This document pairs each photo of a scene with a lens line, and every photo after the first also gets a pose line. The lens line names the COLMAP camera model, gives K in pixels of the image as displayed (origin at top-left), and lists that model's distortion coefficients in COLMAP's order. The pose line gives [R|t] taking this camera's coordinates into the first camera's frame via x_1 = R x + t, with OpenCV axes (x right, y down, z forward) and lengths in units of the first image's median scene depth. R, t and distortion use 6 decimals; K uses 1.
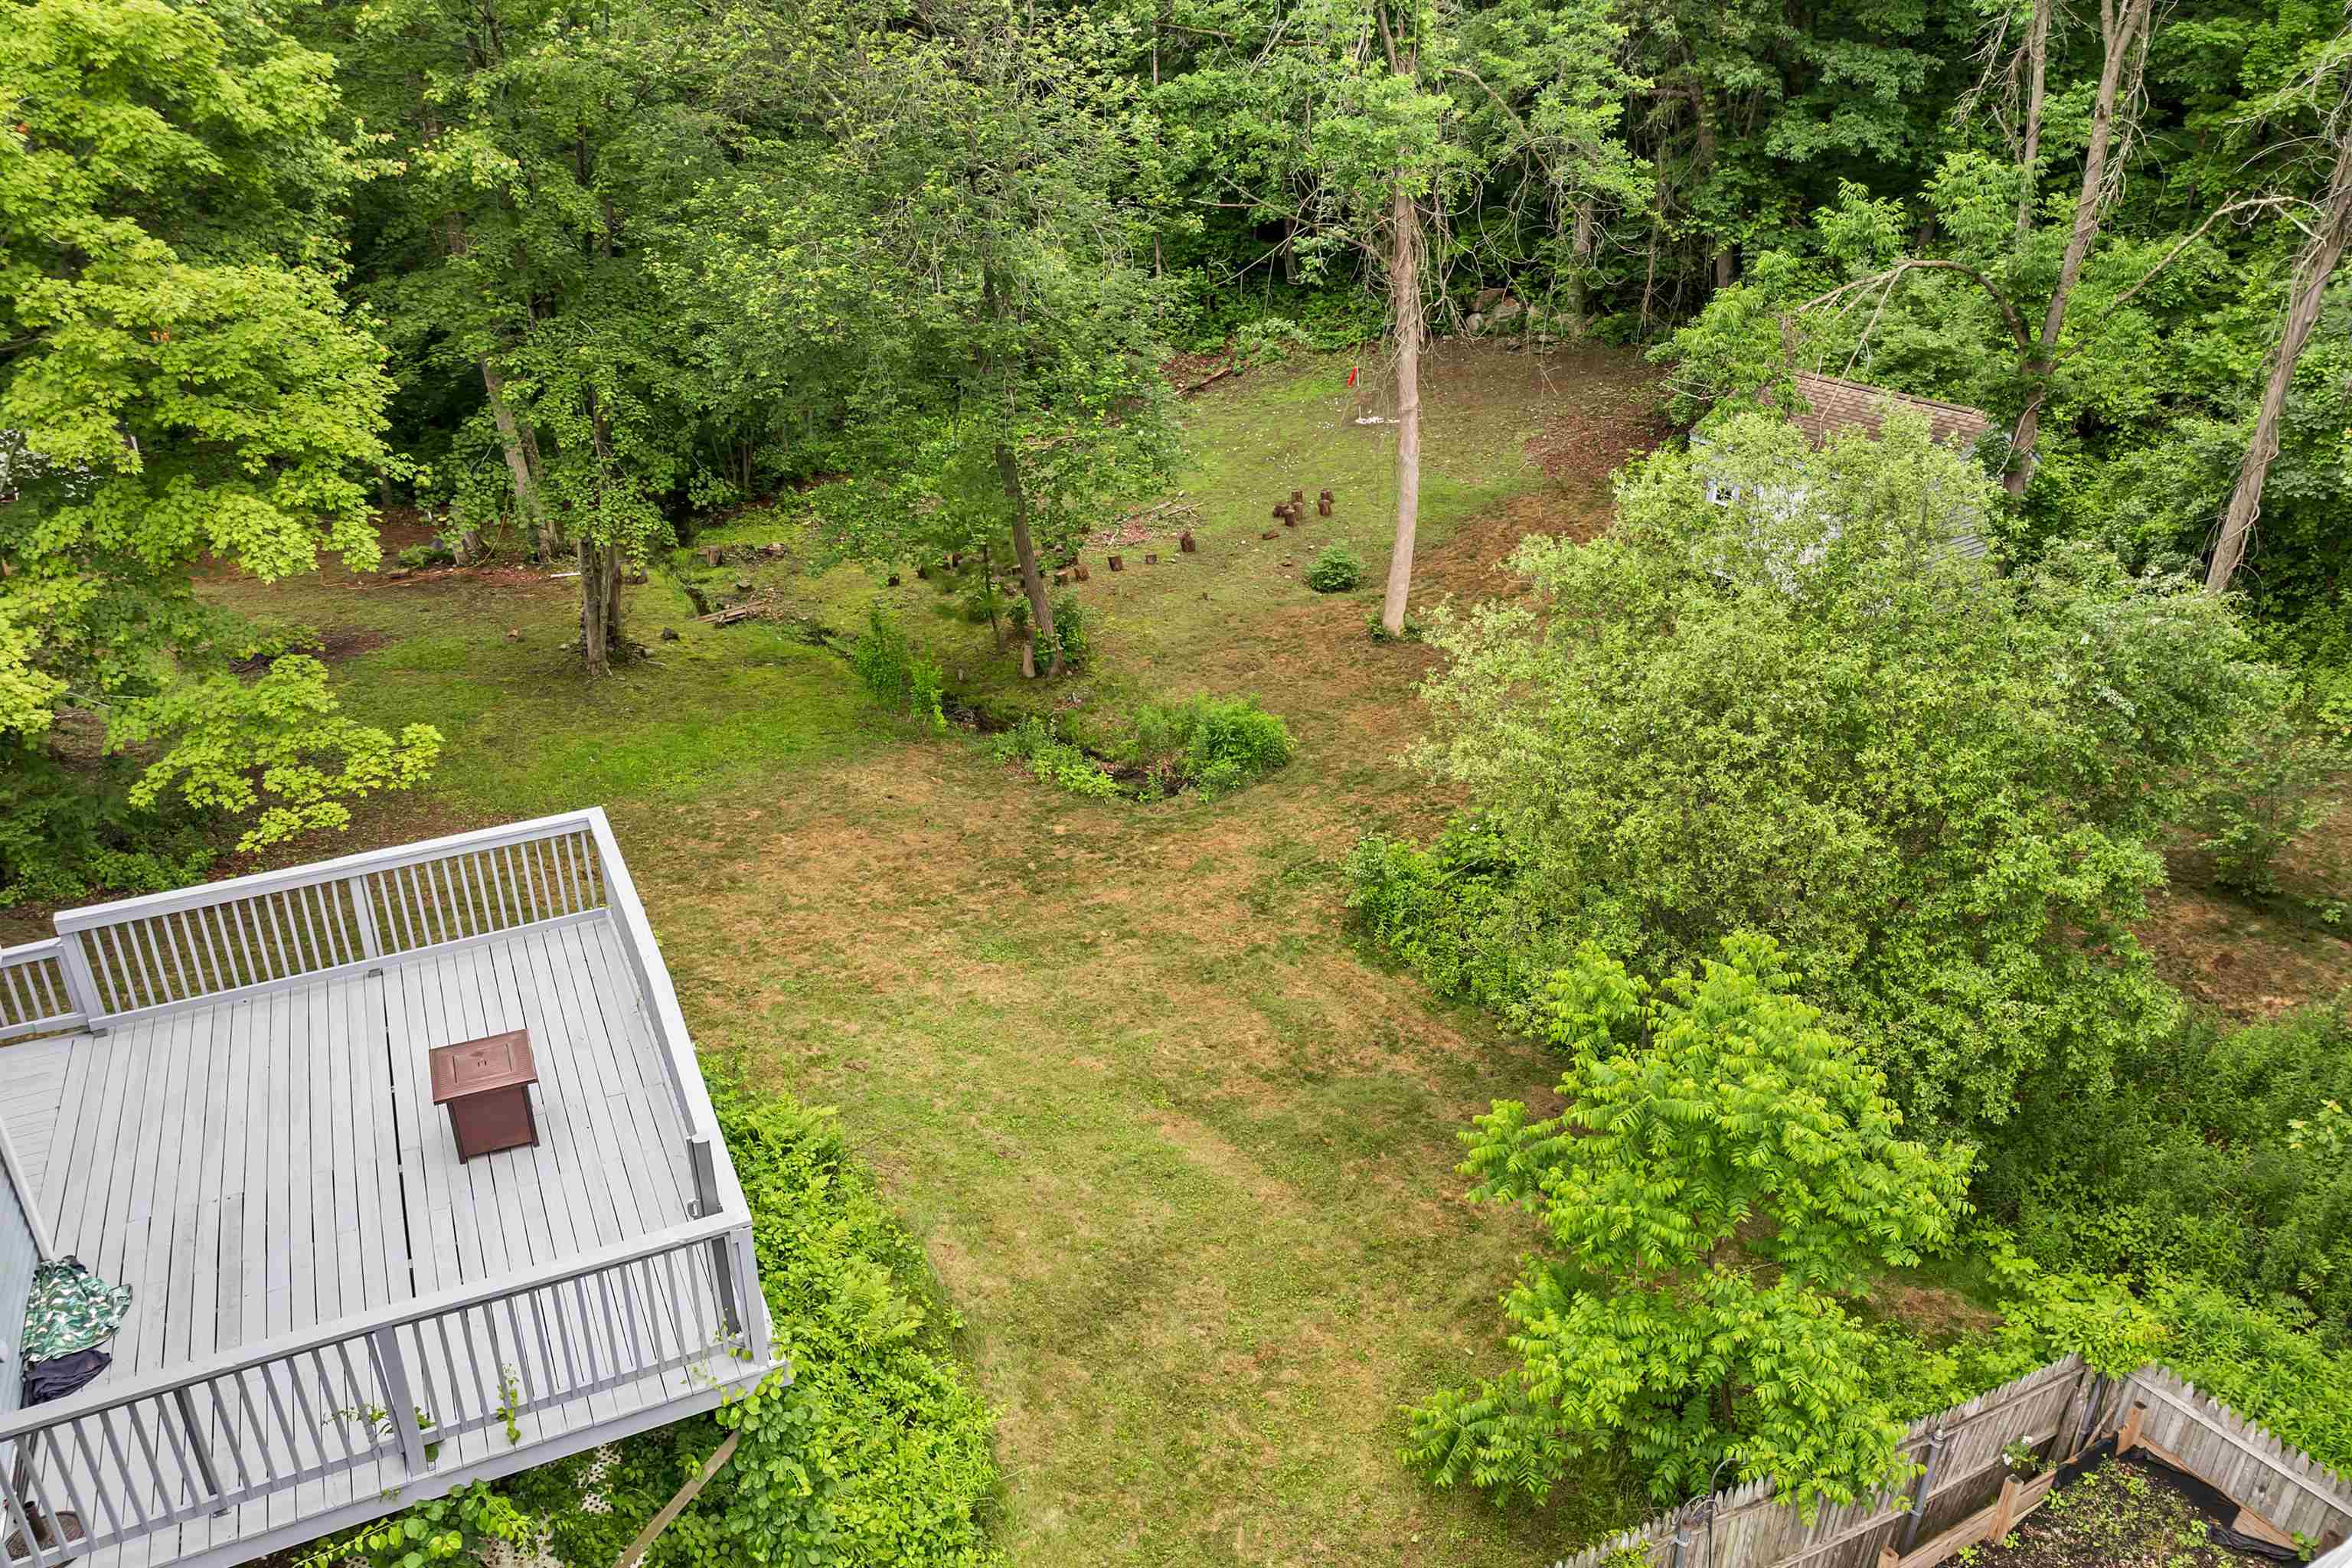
lens RADIAL K [[1694.4, 0, 1187.8], [0, 1694.4, 788.5], [0, 0, 1]] dist [-0.038764, 0.009120]
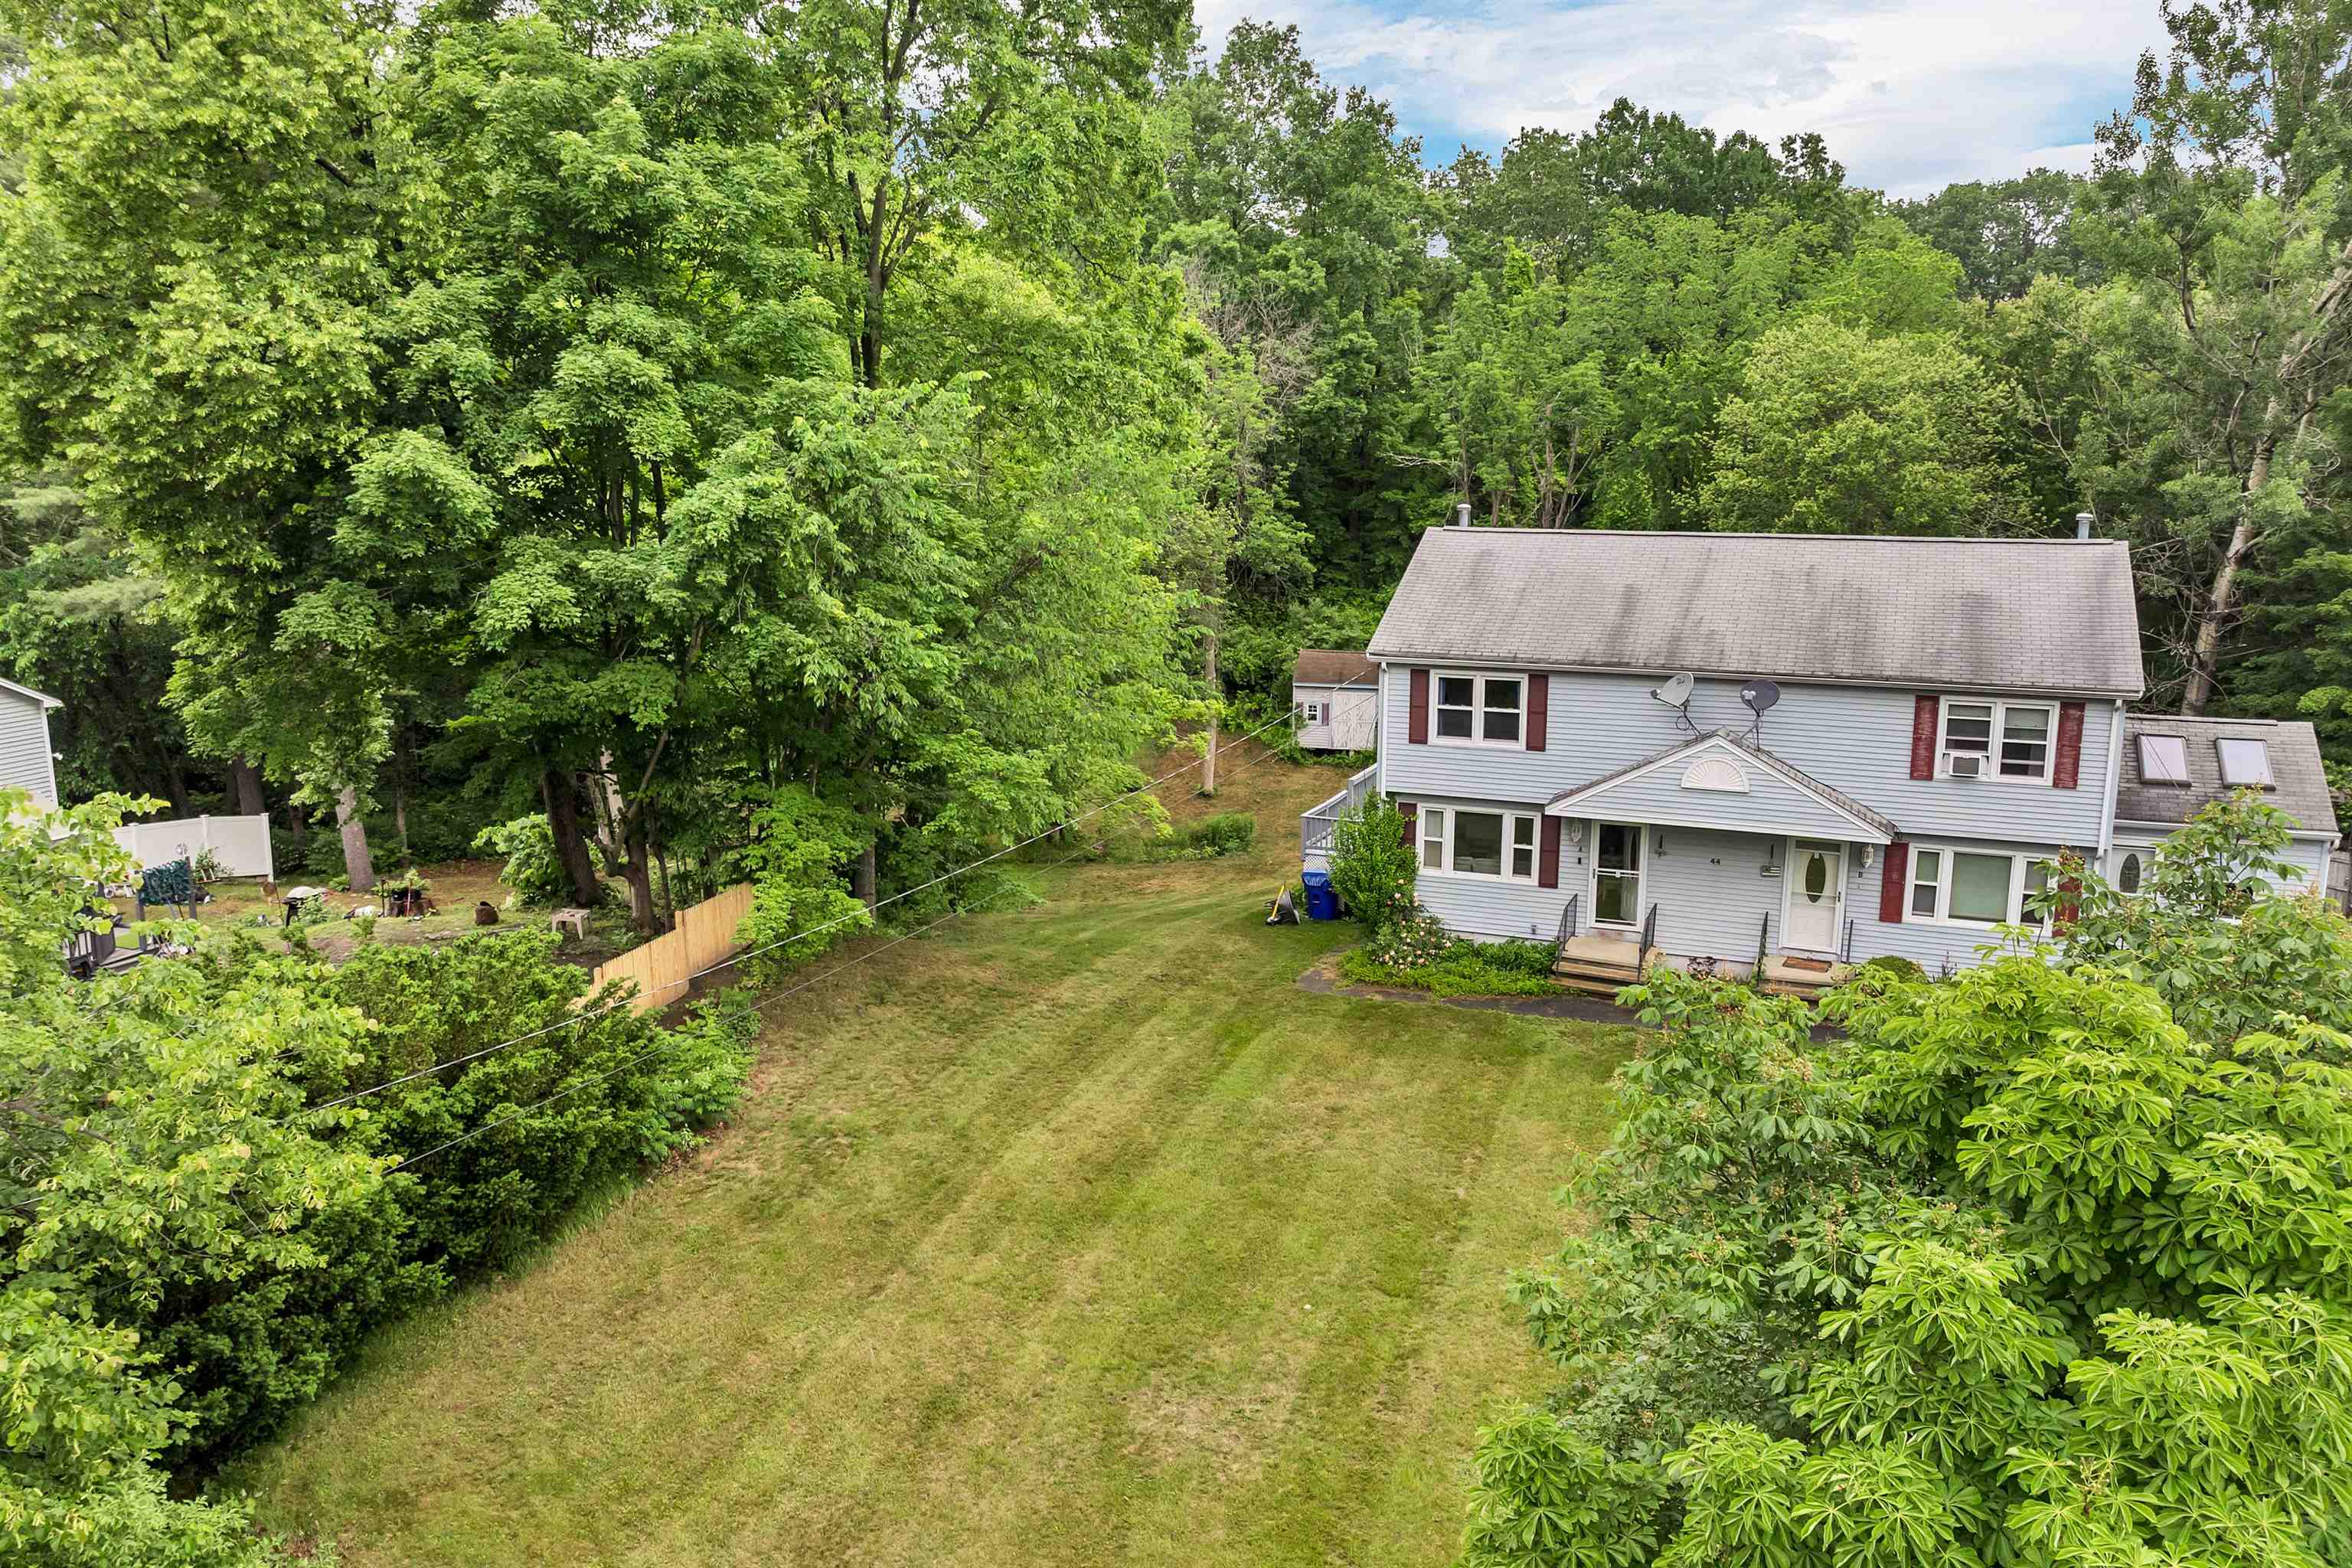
lens RADIAL K [[1694.4, 0, 1178.1], [0, 1694.4, 795.2], [0, 0, 1]] dist [-0.038764, 0.009120]
pose [[0.756638, -0.126366, 0.641506, -1.813101], [0.284131, 0.947209, -0.148540, 0.298379], [-0.588870, 0.294663, 0.752599, -0.695729]]
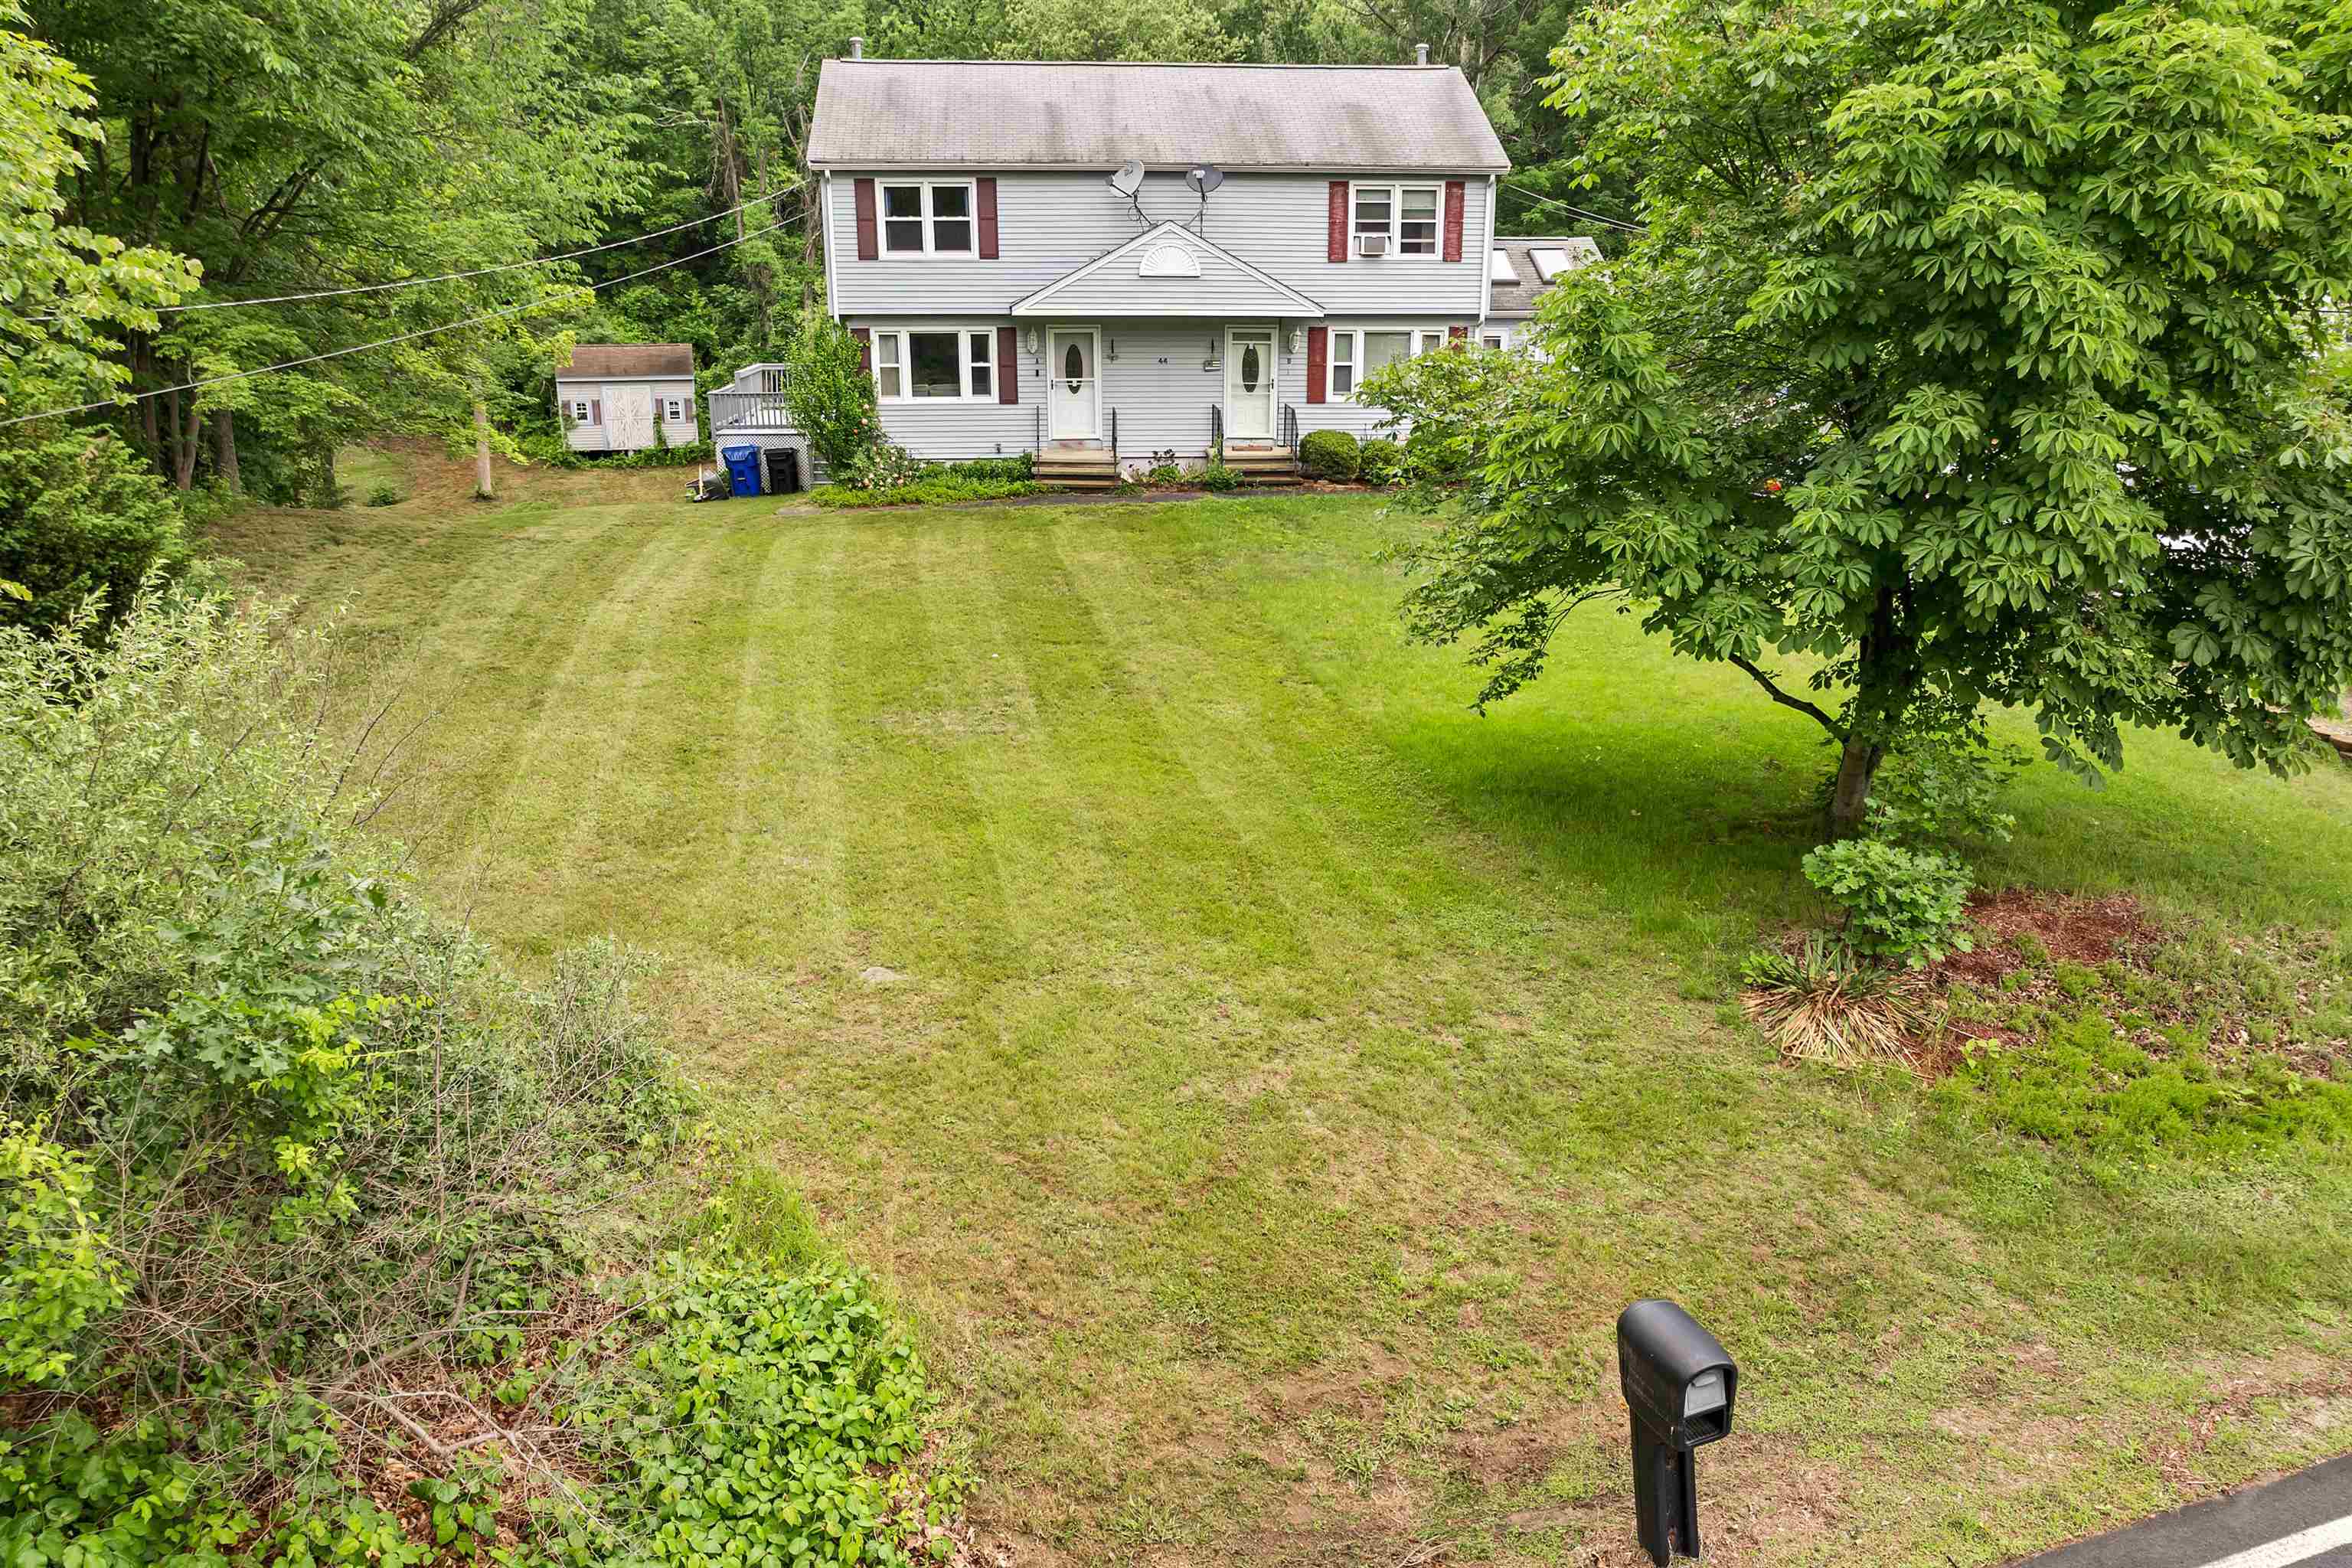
lens RADIAL K [[1694.4, 0, 1186.4], [0, 1694.4, 878.7], [0, 0, 1]] dist [-0.038764, 0.009120]
pose [[0.347658, -0.310966, 0.884553, -2.047592], [0.407416, 0.899786, 0.156194, 0.459608], [-0.844480, 0.306079, 0.439510, -0.418755]]
